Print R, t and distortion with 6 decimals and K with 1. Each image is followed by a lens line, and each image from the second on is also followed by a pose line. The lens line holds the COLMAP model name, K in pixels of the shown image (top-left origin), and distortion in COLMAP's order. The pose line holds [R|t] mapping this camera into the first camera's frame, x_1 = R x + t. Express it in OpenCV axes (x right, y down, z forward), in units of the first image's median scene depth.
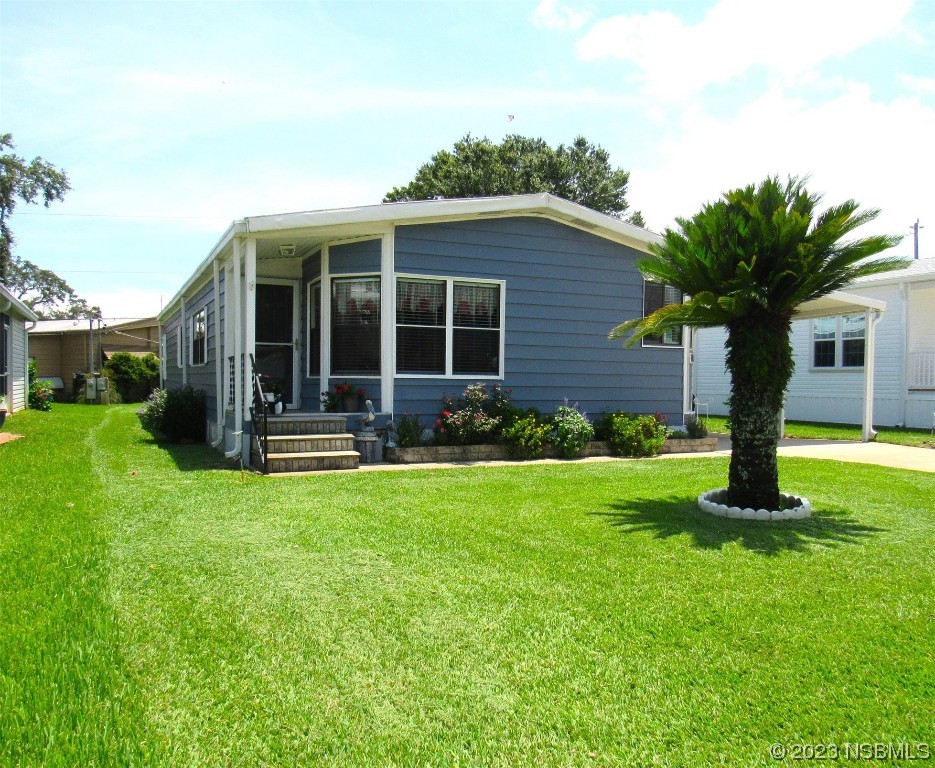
lens RADIAL K [[751.2, 0, 468.0], [0, 751.2, 408.4], [0, 0, 1]] dist [-0.020461, -0.004333]
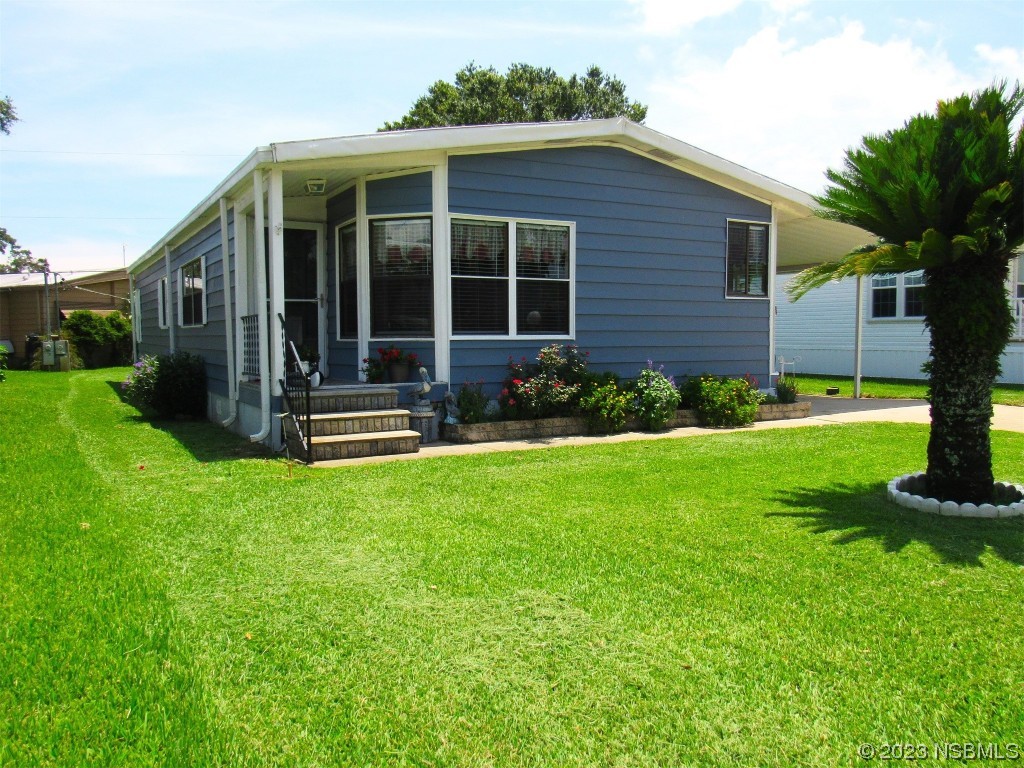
lens RADIAL K [[803.3, 0, 512.0], [0, 803.3, 384.0], [0, 0, 1]] dist [-0.014614, -0.001664]
pose [[0.997427, -0.018959, 0.069135, -0.087375], [0.017276, 0.999542, 0.024855, -0.011971], [-0.069575, -0.023597, 0.997298, 0.099955]]
